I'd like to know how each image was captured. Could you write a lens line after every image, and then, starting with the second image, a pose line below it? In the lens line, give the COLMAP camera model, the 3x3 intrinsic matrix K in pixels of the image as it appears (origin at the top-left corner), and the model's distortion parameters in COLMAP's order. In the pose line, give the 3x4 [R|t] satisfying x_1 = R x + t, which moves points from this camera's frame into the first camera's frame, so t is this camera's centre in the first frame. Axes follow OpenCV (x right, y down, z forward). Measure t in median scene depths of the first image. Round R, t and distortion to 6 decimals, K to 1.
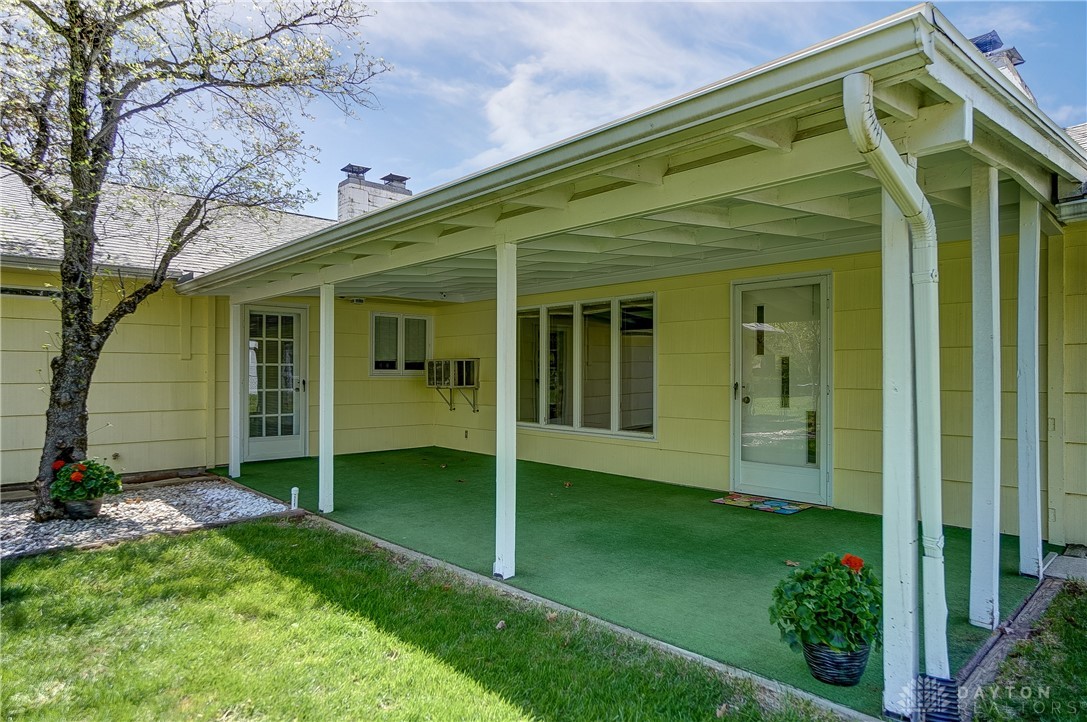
lens RADIAL K [[638.5, 0, 541.4], [0, 638.5, 365.9], [0, 0, 1]] dist [0.002583, 0.000079]
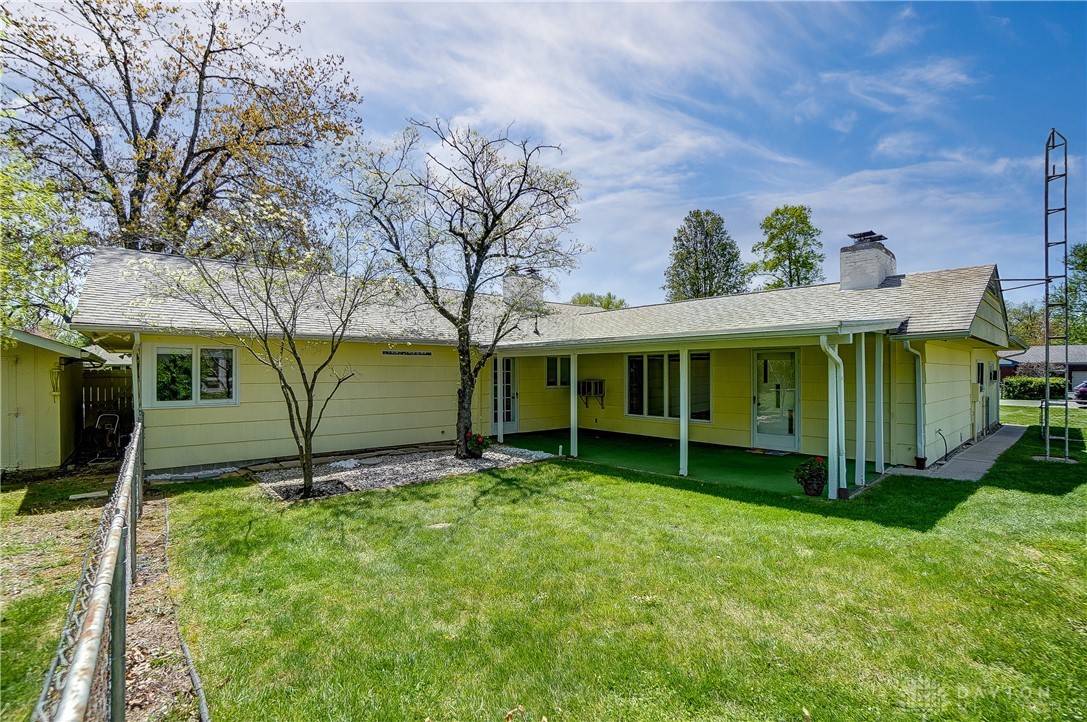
lens RADIAL K [[478.2, 0, 538.4], [0, 478.2, 363.8], [0, 0, 1]] dist [-0.066063, 0.027330]
pose [[0.999189, -0.003226, -0.040138, -0.400679], [0.003003, 0.999980, -0.005611, -0.087108], [0.040155, 0.005486, 0.999178, -0.686207]]
